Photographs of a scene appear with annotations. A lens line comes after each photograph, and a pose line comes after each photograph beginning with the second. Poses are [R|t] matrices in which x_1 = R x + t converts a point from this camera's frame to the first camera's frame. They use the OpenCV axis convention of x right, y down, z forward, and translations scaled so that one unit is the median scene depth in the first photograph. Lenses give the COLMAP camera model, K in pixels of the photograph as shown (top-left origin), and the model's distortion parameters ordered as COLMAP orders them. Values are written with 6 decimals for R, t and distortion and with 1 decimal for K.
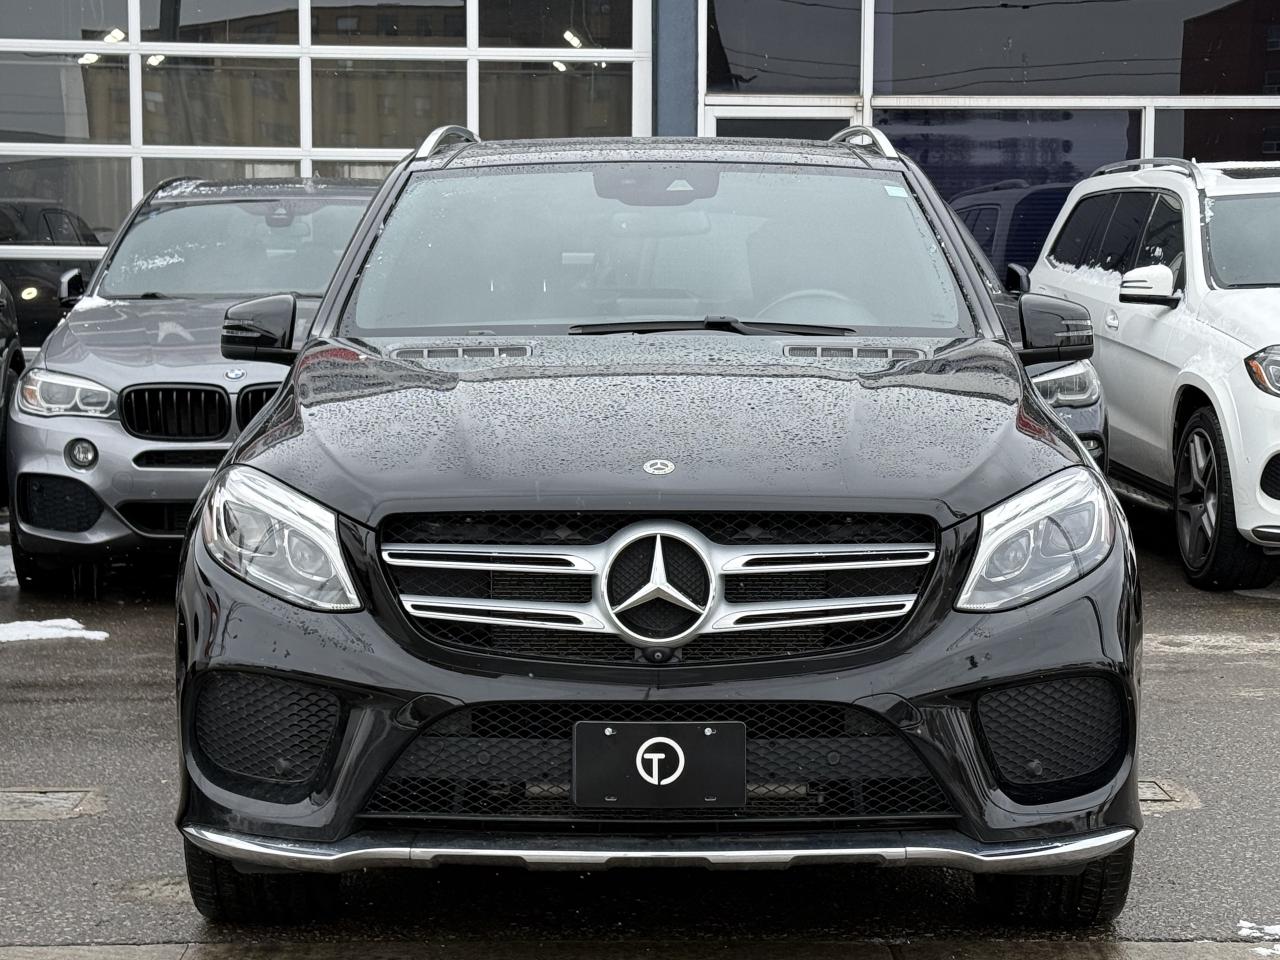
lens RADIAL K [[2618.1, 0, 640.0], [0, 2618.1, 480.0], [0, 0, 1]] dist [0.144173, -0.052617]
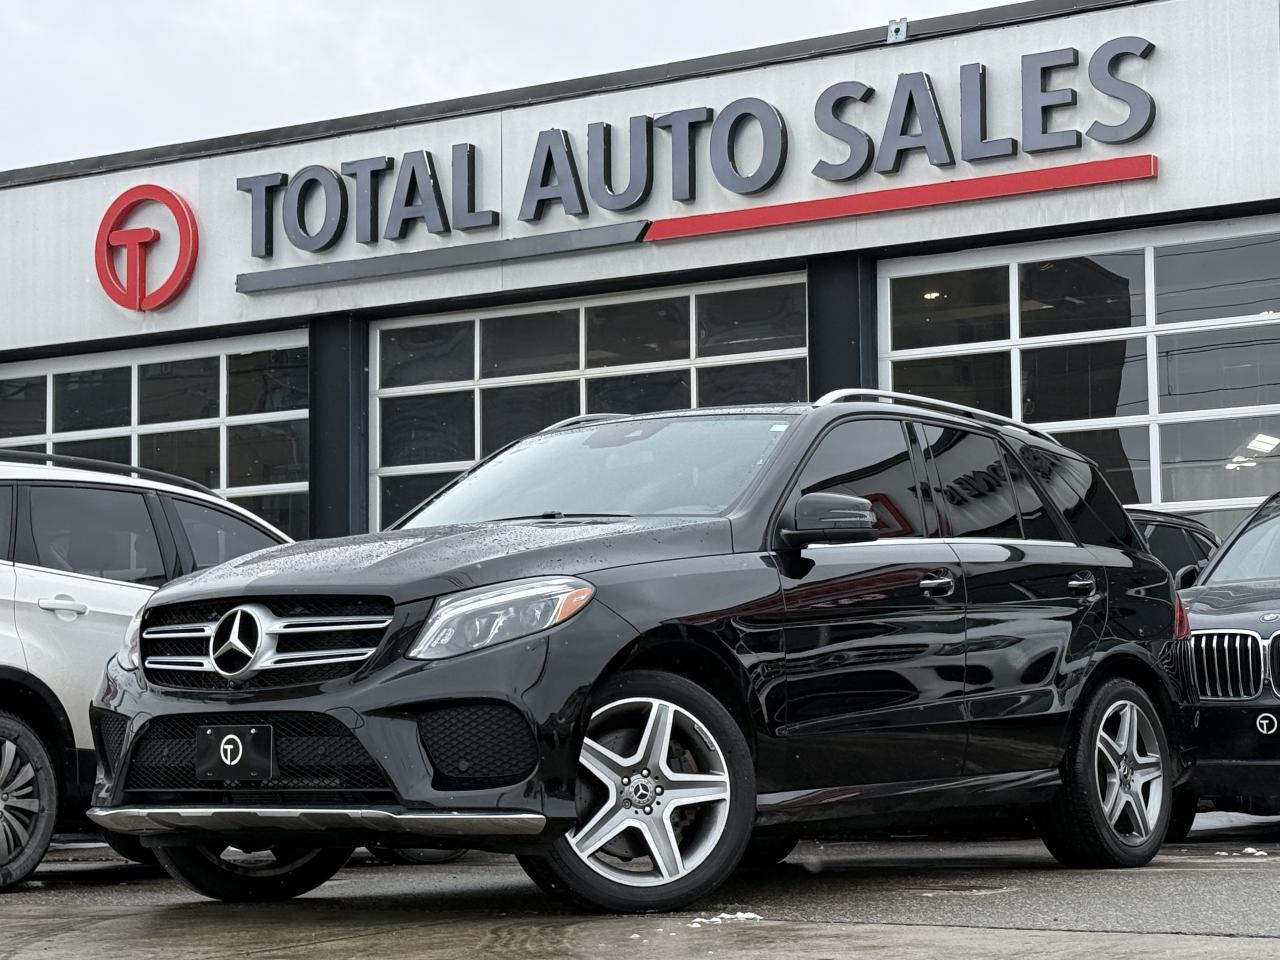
lens RADIAL K [[2618.1, 0, 640.0], [0, 2618.1, 480.0], [0, 0, 1]] dist [0.144173, -0.052617]
pose [[0.801721, -0.065265, -0.594124, 1.175485], [-0.042743, 0.985215, -0.165905, 0.200181], [0.596168, 0.158404, 0.787078, -0.150186]]
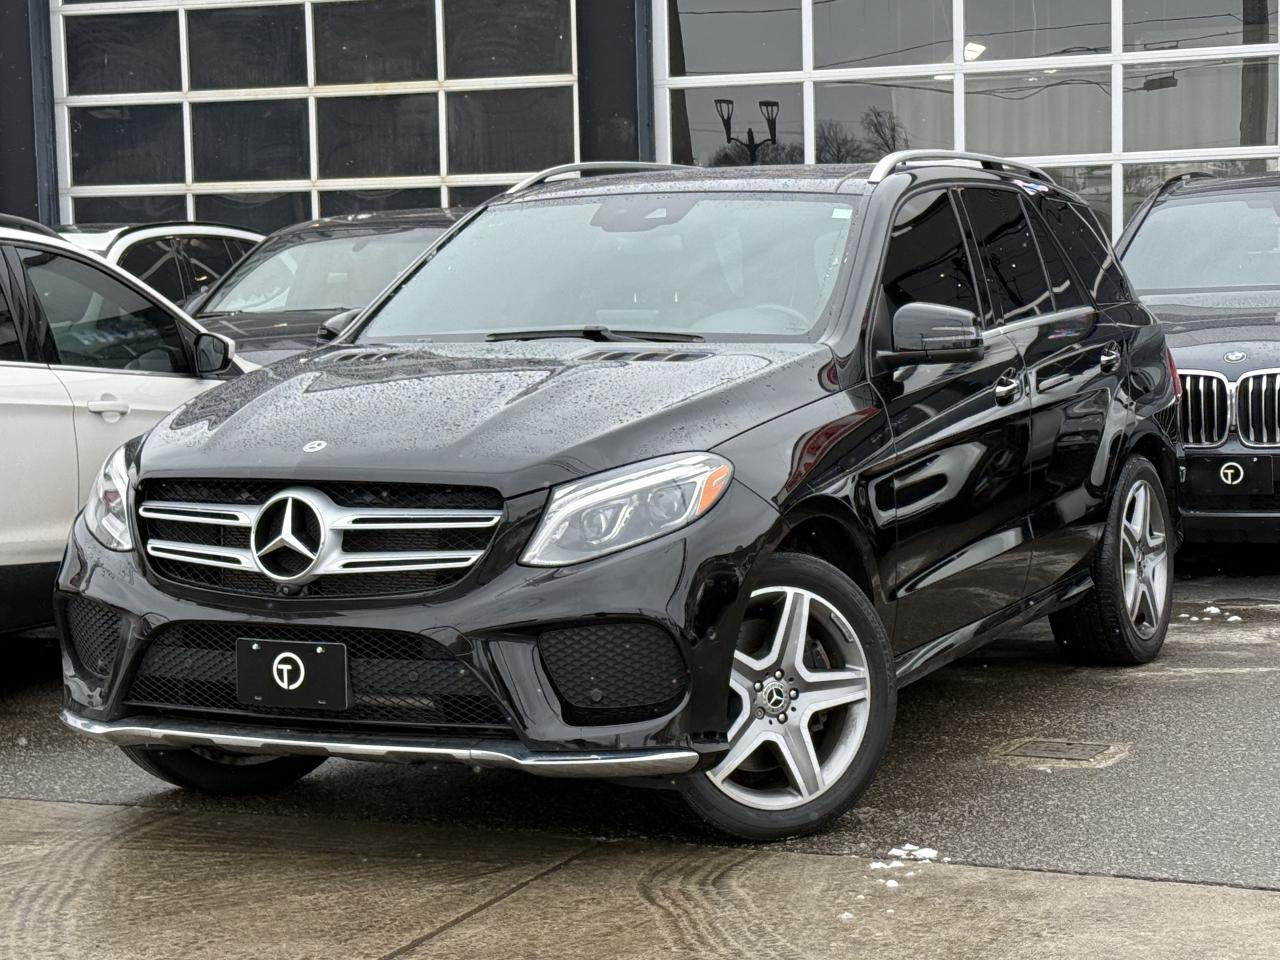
lens RADIAL K [[2618.1, 0, 640.0], [0, 2618.1, 480.0], [0, 0, 1]] dist [0.144173, -0.052617]
pose [[0.896201, 0.019951, -0.443199, 0.738433], [-0.018720, 0.999799, 0.007153, -0.000616], [0.443253, 0.001886, 0.896394, -0.095360]]
